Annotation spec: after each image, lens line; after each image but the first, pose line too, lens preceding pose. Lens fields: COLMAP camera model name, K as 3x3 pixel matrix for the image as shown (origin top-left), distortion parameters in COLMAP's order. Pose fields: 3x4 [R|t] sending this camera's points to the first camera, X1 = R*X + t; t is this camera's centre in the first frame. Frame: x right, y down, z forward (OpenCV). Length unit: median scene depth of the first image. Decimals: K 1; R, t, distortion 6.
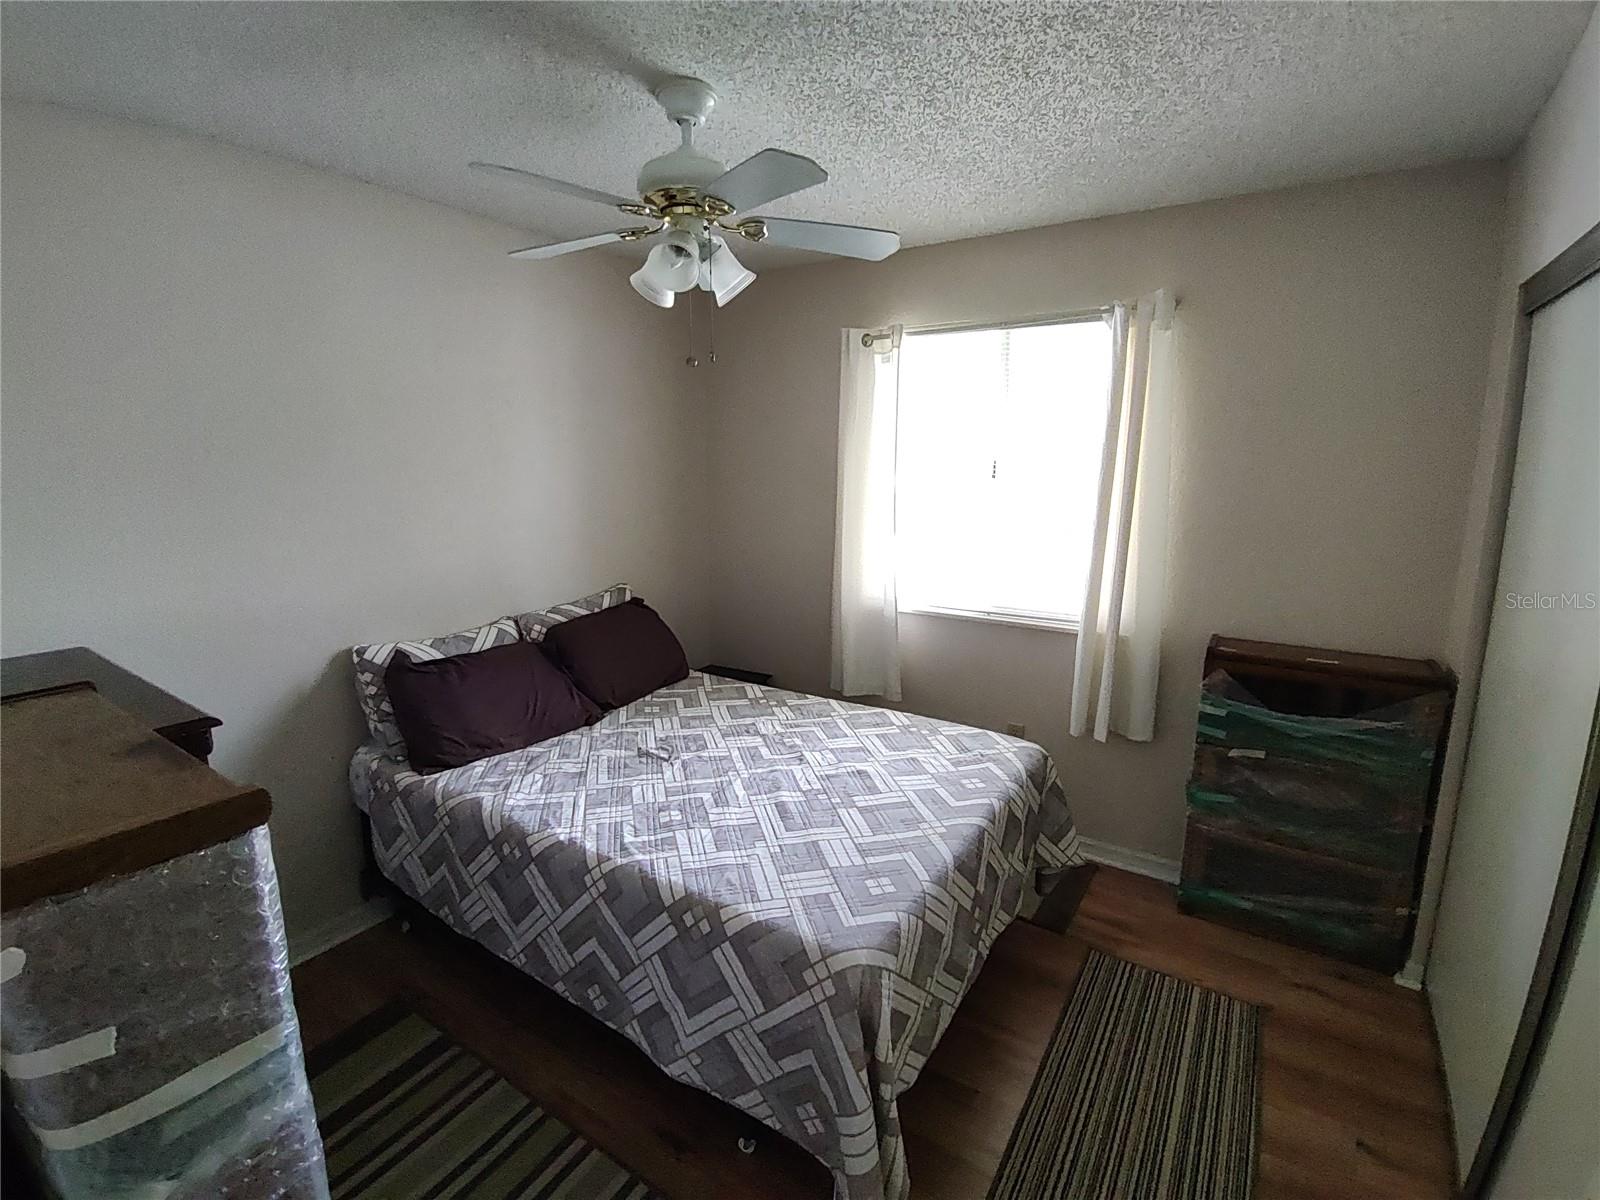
lens RADIAL K [[722.0, 0, 802.3], [0, 722.0, 596.8], [0, 0, 1]] dist [-0.016960, 0.001046]
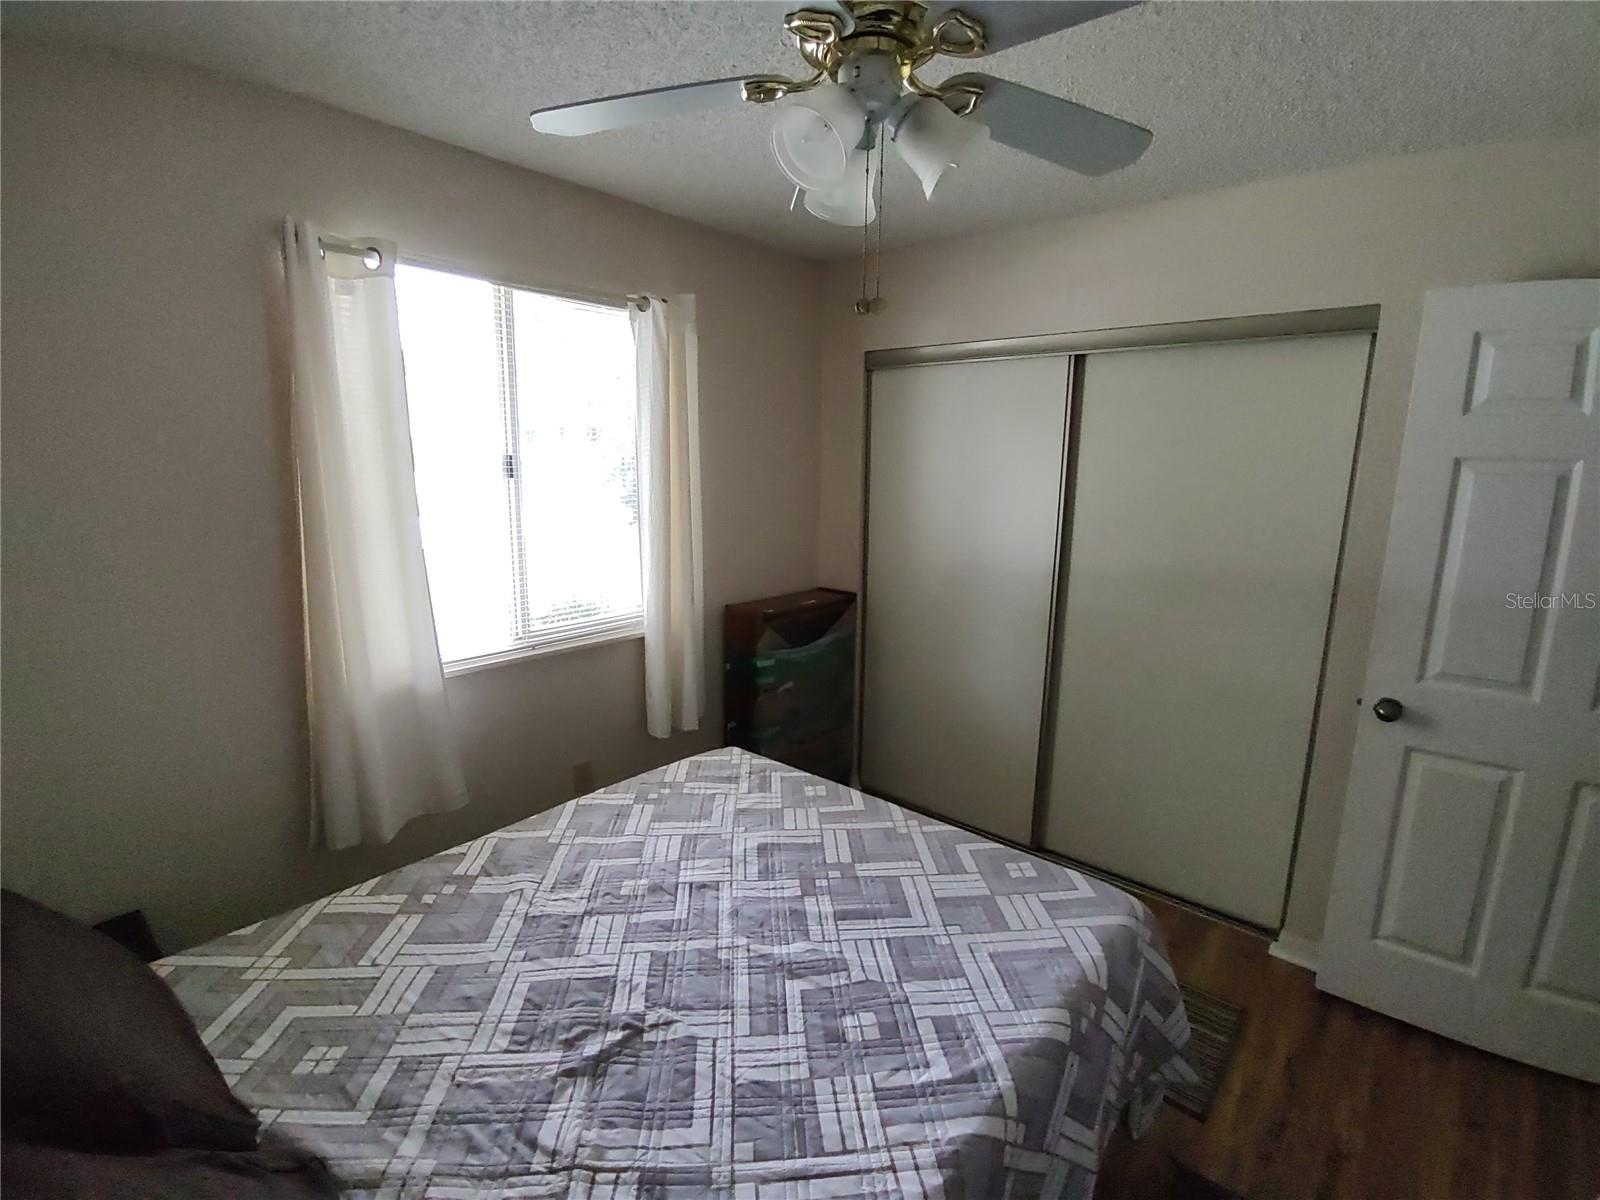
lens RADIAL K [[722.0, 0, 802.3], [0, 722.0, 596.8], [0, 0, 1]] dist [-0.016960, 0.001046]
pose [[0.138624, -0.182383, 0.973406, -0.574414], [0.161526, 0.973898, 0.159472, -0.134114], [-0.977084, 0.135124, 0.164466, 0.700201]]
